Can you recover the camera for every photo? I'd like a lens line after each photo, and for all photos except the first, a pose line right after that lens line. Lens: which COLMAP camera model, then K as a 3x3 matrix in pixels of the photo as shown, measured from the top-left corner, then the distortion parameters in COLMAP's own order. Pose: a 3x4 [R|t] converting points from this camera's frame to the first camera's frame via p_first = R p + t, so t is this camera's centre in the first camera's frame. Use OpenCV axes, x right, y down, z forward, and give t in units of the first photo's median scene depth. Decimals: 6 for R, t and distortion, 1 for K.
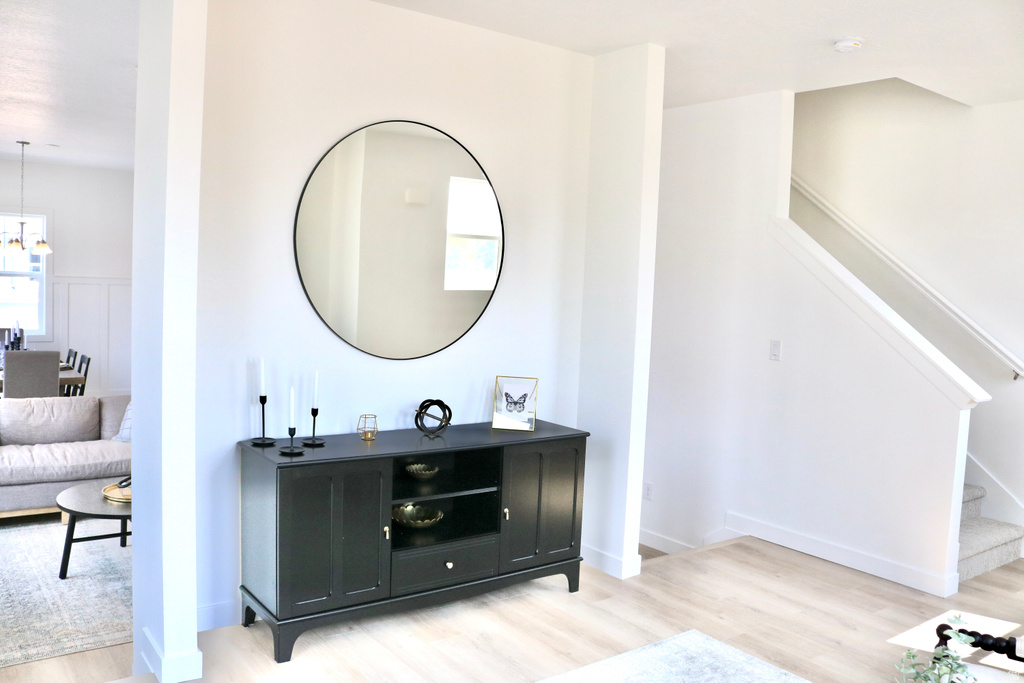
lens RADIAL K [[845.0, 0, 503.4], [0, 845.0, 338.7], [0, 0, 1]] dist [-0.147993, 0.118745]
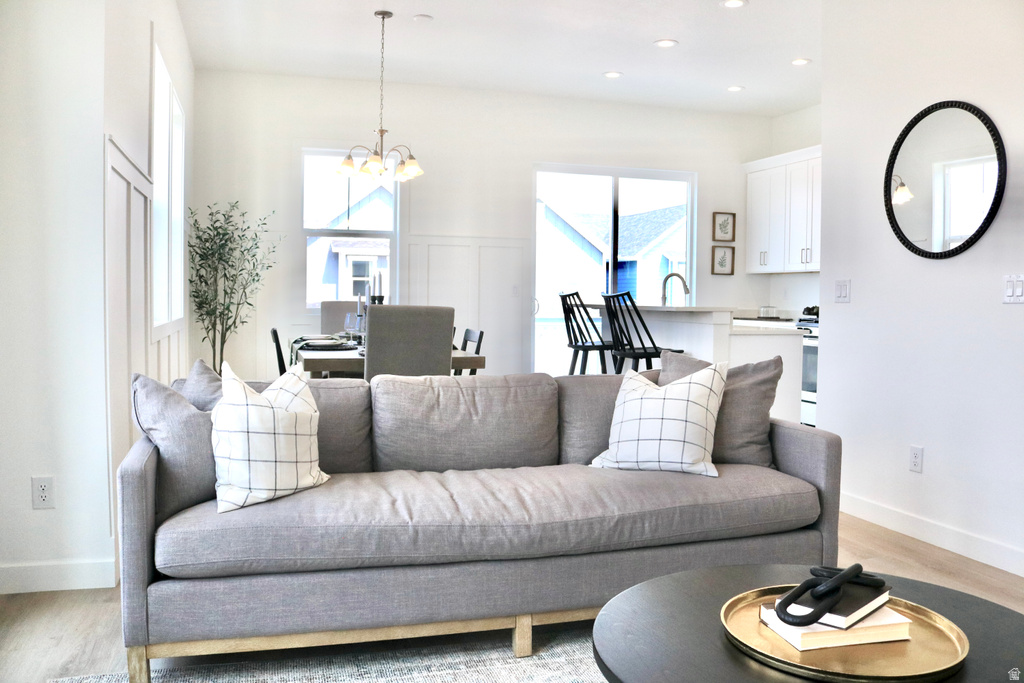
lens RADIAL K [[845.0, 0, 503.4], [0, 845.0, 338.7], [0, 0, 1]] dist [-0.147993, 0.118745]
pose [[0.942173, -0.013455, -0.334857, -0.395049], [0.003163, 0.999506, -0.031263, 0.071728], [0.335113, 0.028396, 0.941750, 0.571706]]
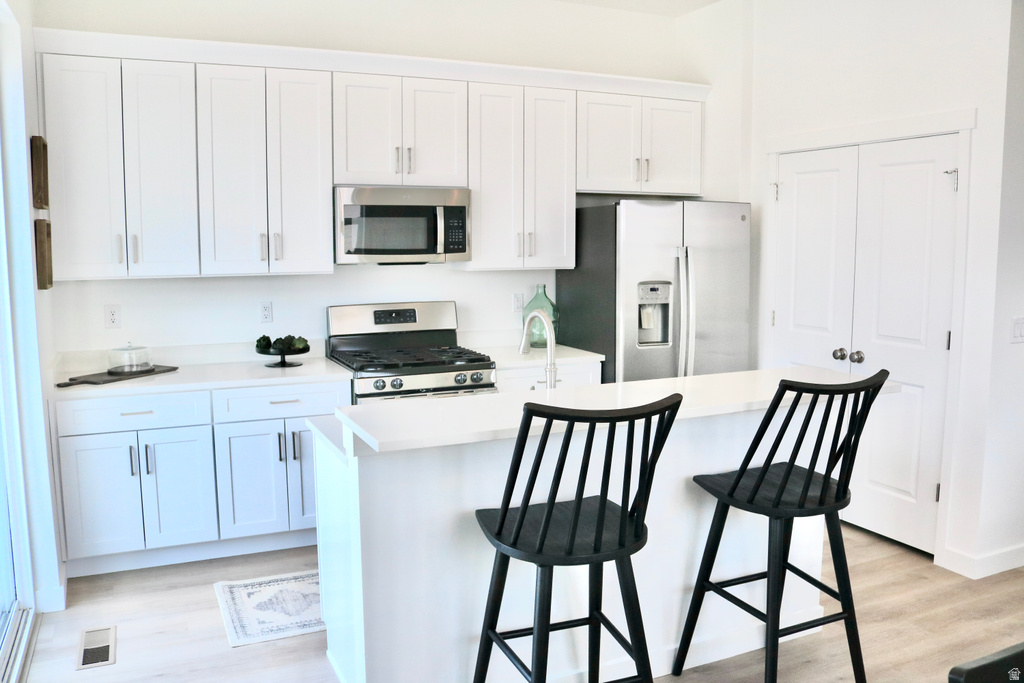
lens RADIAL K [[868.1, 0, 512.0], [0, 868.1, 341.5], [0, 0, 1]] dist [-0.157265, 0.151227]
pose [[0.196678, -0.155312, 0.968089, -1.070890], [0.081012, 0.986572, 0.141819, -0.106512], [-0.977115, 0.050534, 0.206620, 1.617708]]
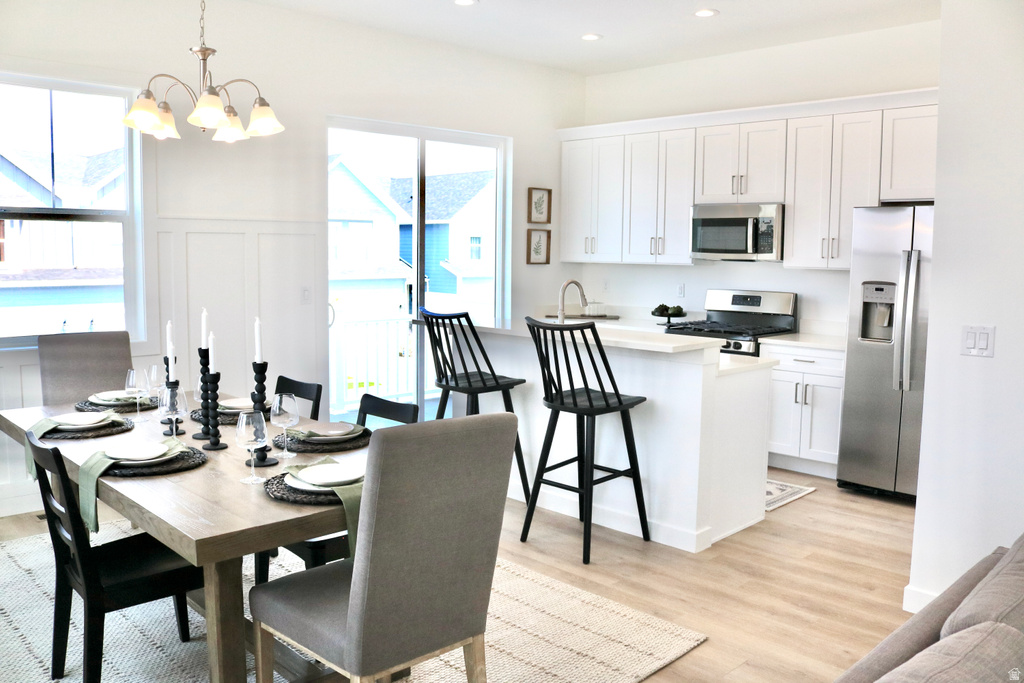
lens RADIAL K [[845.0, 0, 503.4], [0, 845.0, 338.7], [0, 0, 1]] dist [-0.147993, 0.118745]
pose [[0.988893, -0.048850, 0.140370, -0.751006], [0.043648, 0.998250, 0.039909, -0.029375], [-0.142074, -0.033339, 0.989295, 0.881644]]
